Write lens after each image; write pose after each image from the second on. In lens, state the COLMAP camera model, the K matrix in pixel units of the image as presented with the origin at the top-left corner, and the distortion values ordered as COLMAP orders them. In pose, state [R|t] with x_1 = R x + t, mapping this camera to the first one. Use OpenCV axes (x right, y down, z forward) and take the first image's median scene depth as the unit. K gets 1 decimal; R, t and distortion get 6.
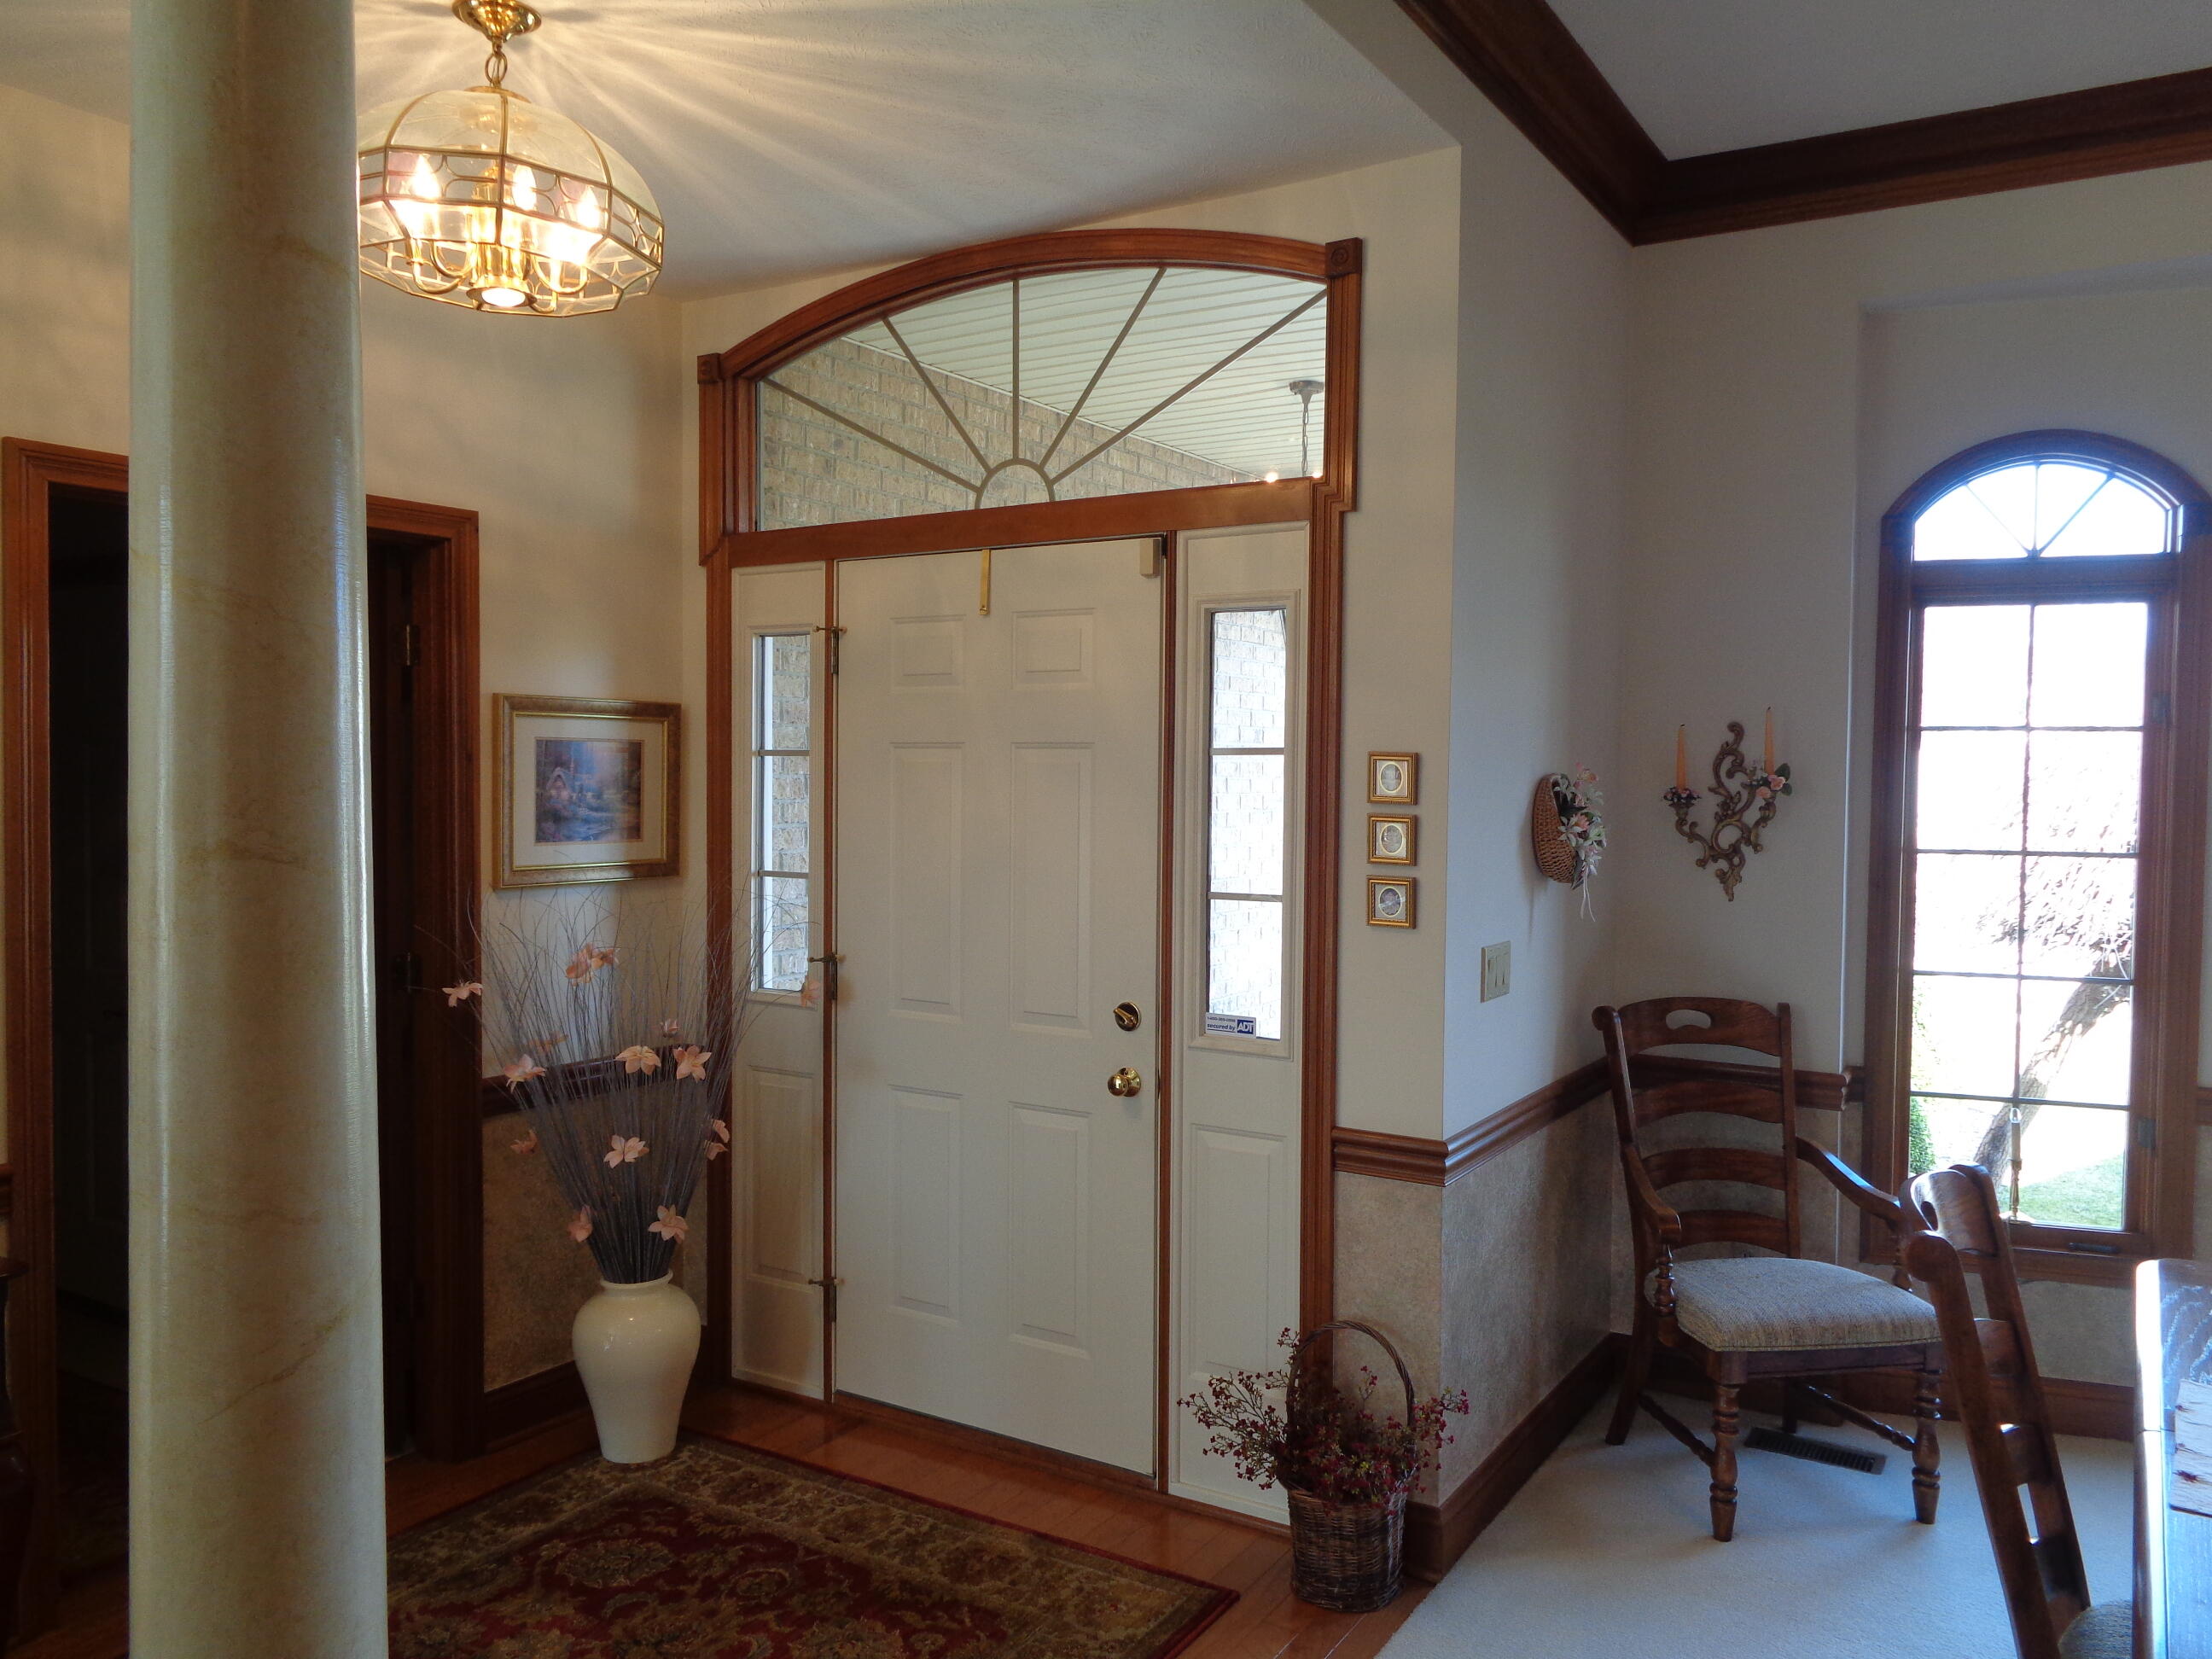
lens RADIAL K [[1672.8, 0, 1134.8], [0, 1672.8, 827.2], [0, 0, 1]] dist [0.006253, 0.000211]
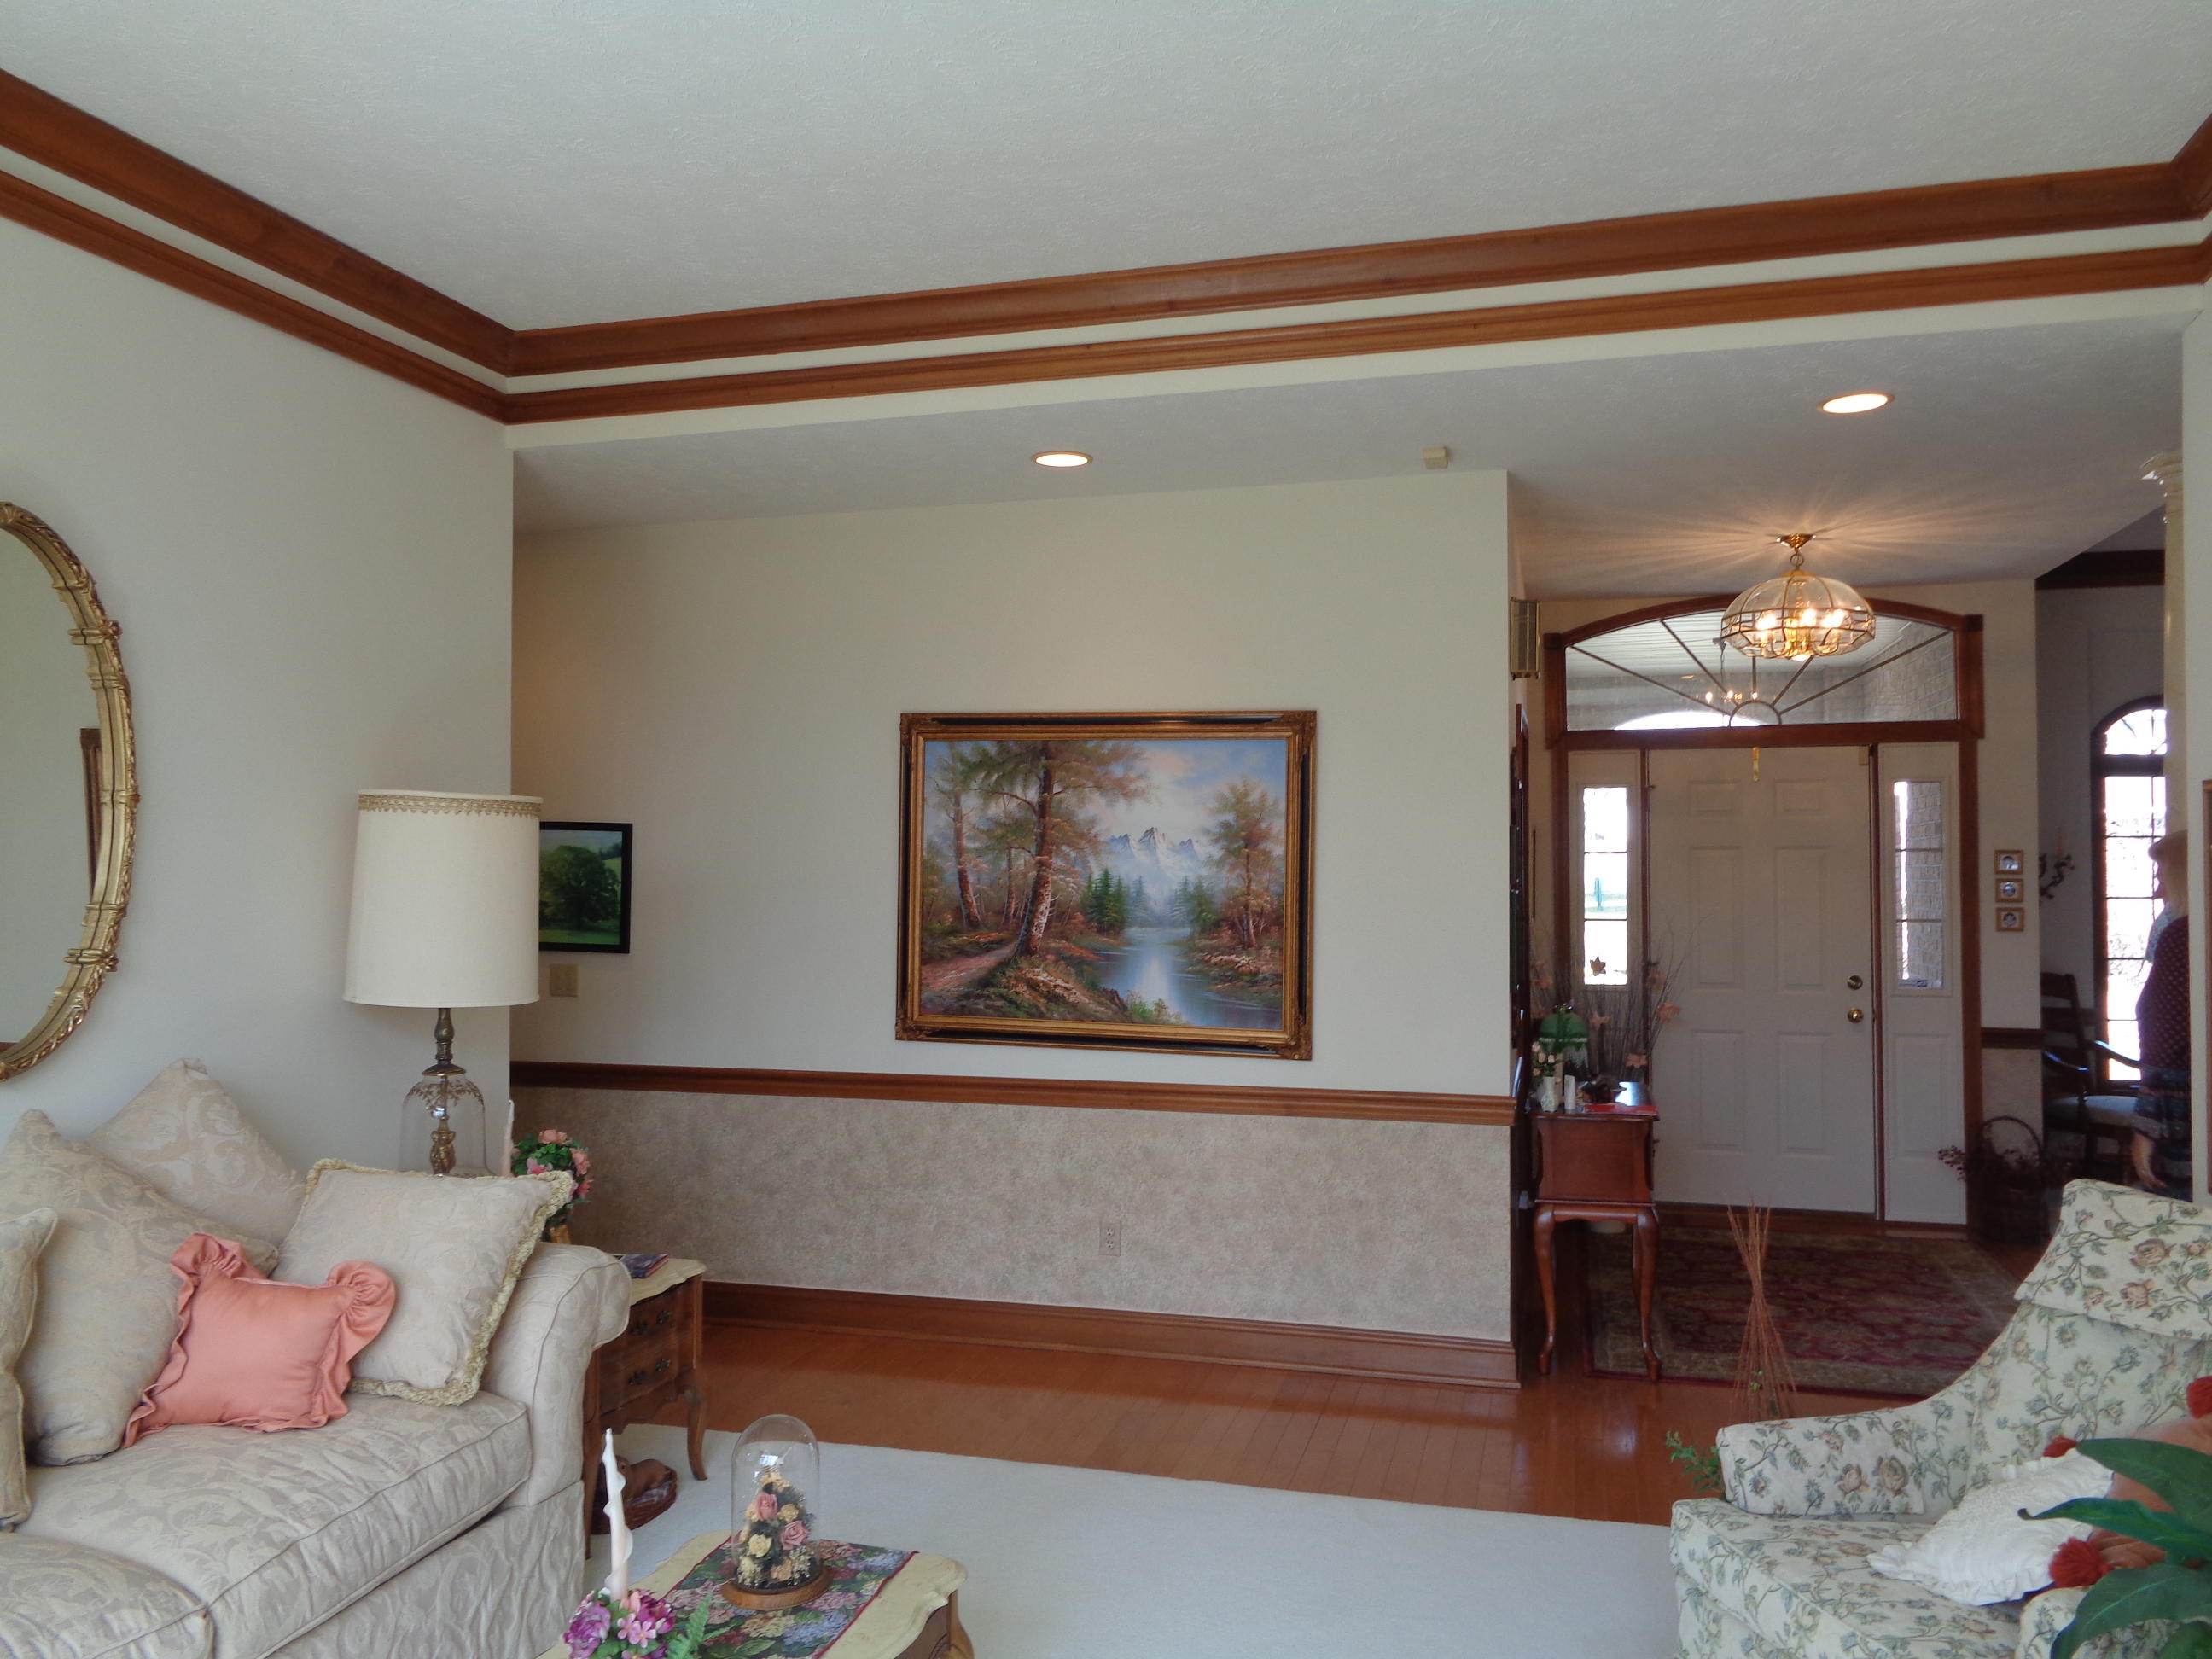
lens RADIAL K [[1667.4, 0, 1112.7], [0, 1667.4, 828.9], [0, 0, 1]] dist [0.010616, 0.003879]
pose [[0.964321, -0.004274, 0.264700, -1.320574], [0.019982, 0.998193, -0.056677, 0.023692], [-0.263979, 0.059944, 0.962664, -0.670902]]
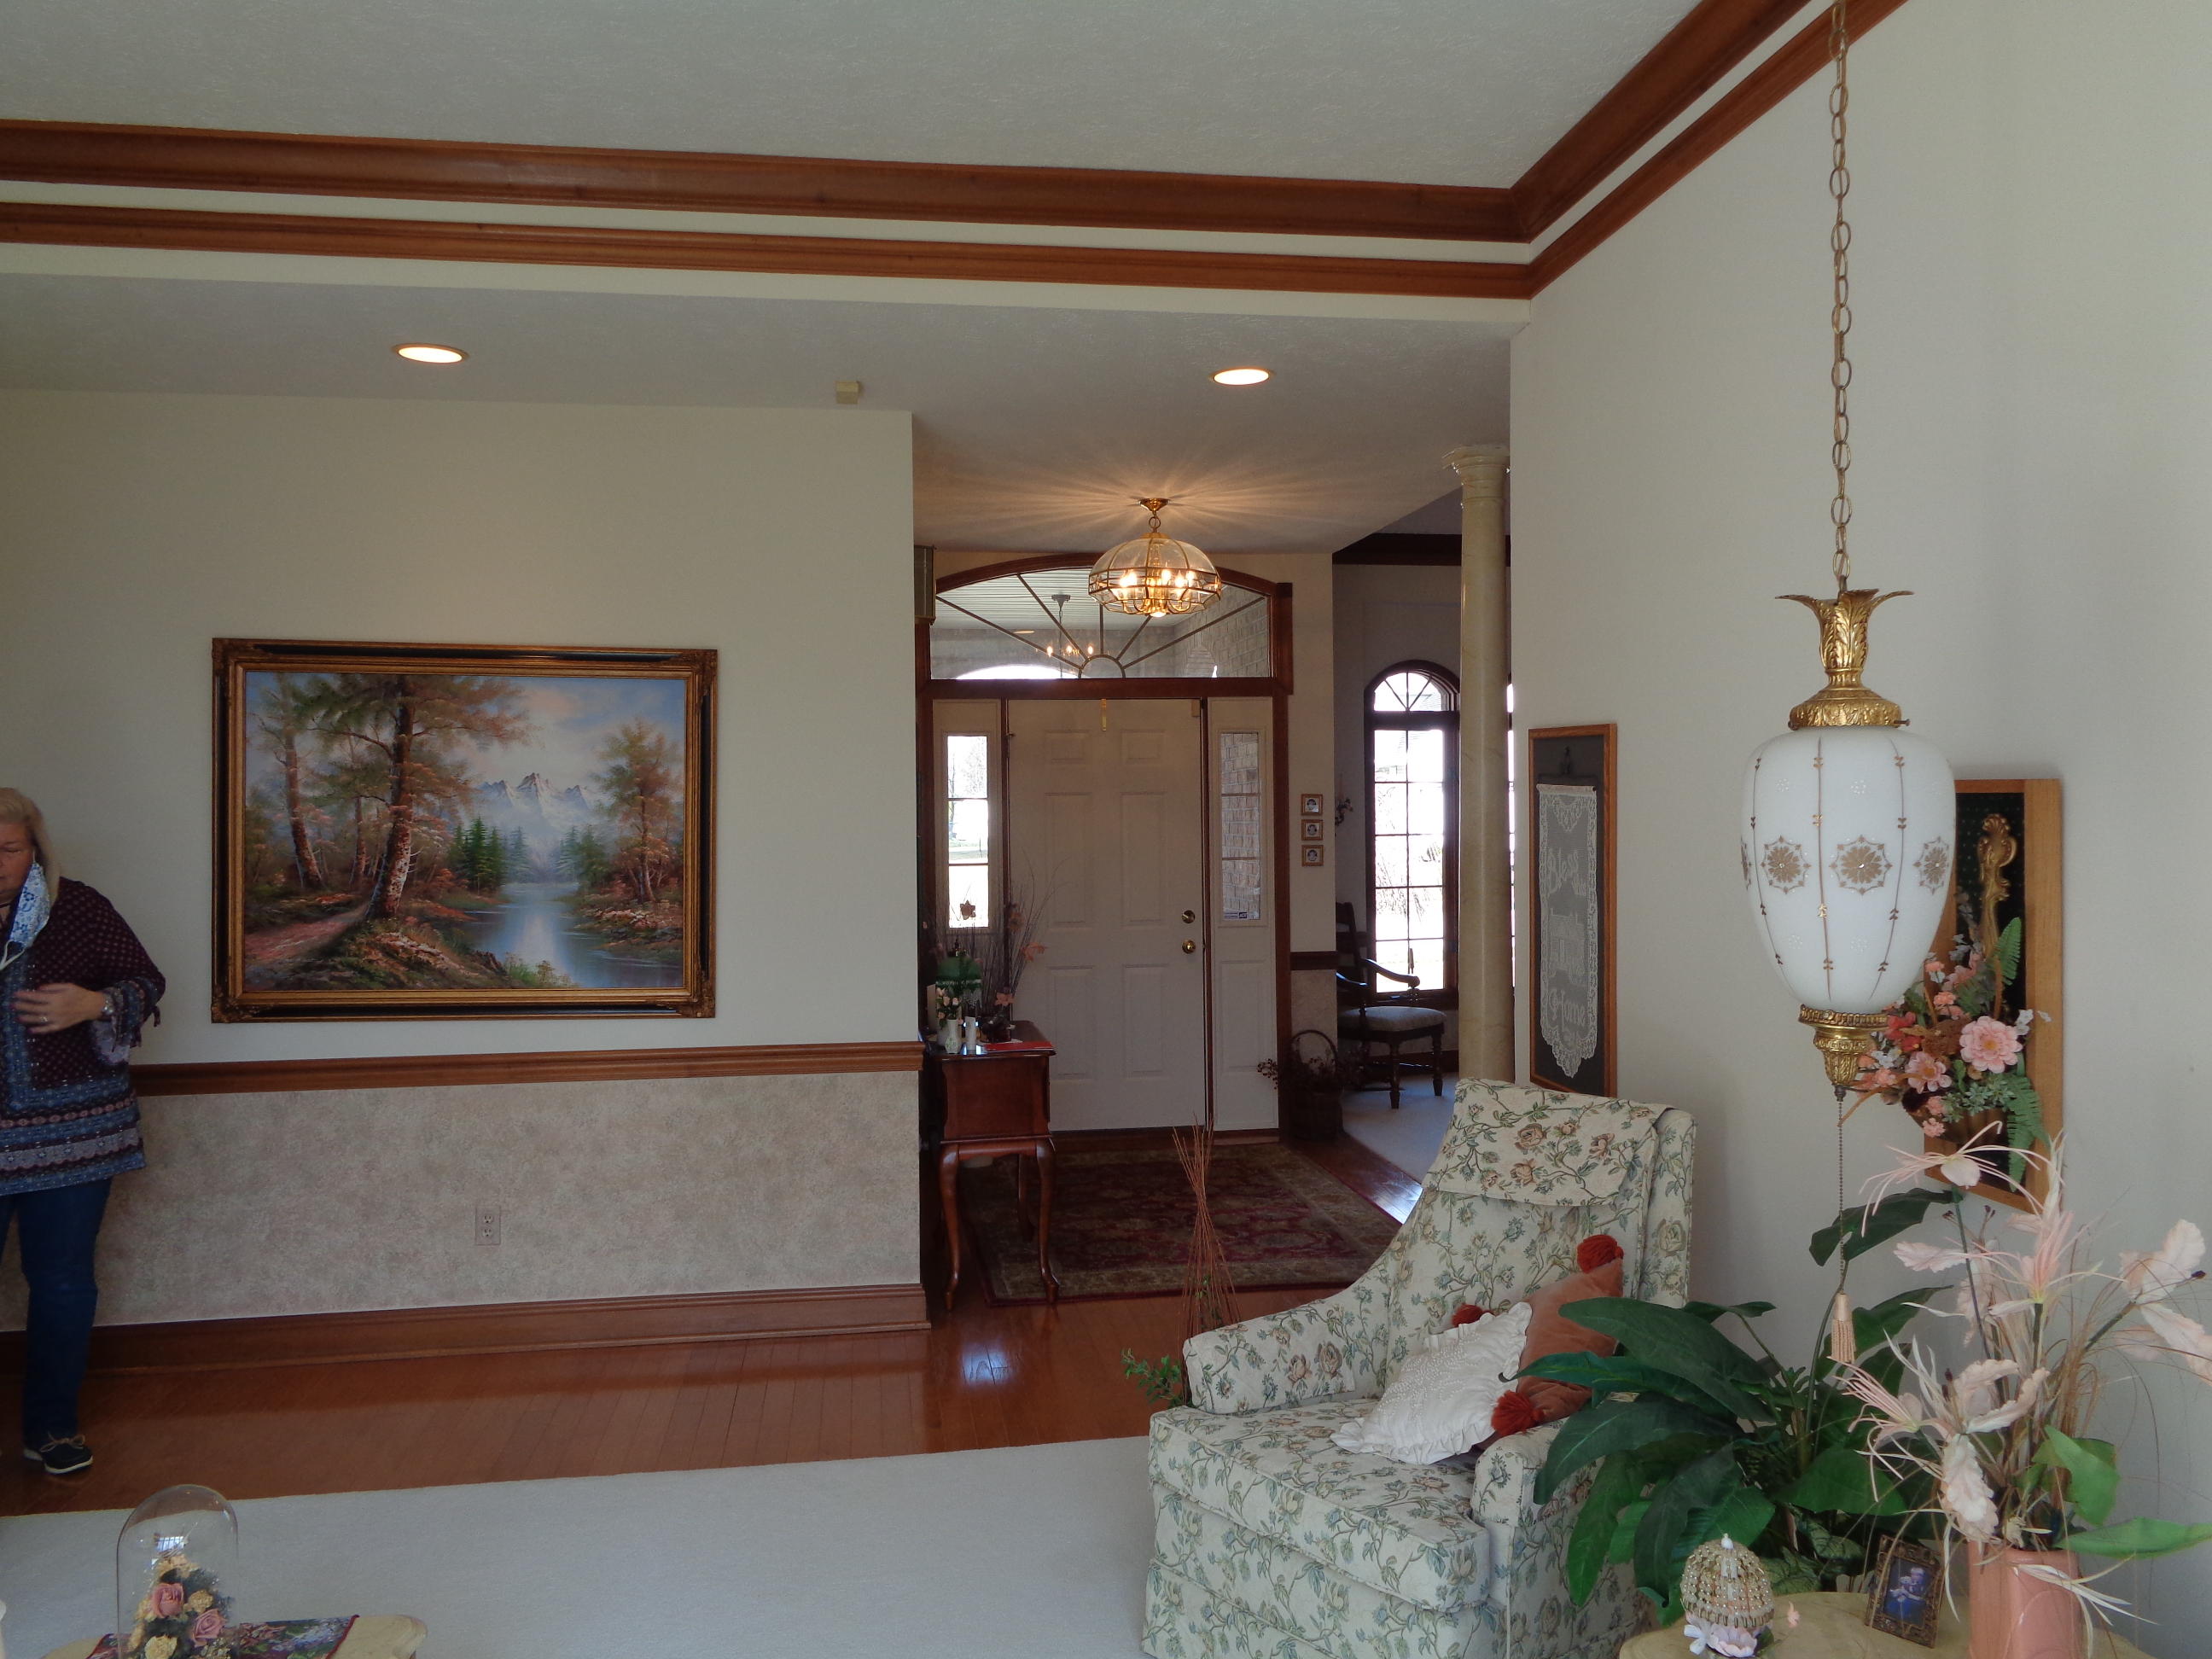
lens RADIAL K [[1667.4, 0, 1112.7], [0, 1667.4, 828.9], [0, 0, 1]] dist [0.010616, 0.003879]
pose [[0.773495, -0.024518, 0.633328, -1.383722], [0.043372, 0.998957, -0.014298, 0.023963], [-0.632317, 0.038528, 0.773751, -0.597969]]
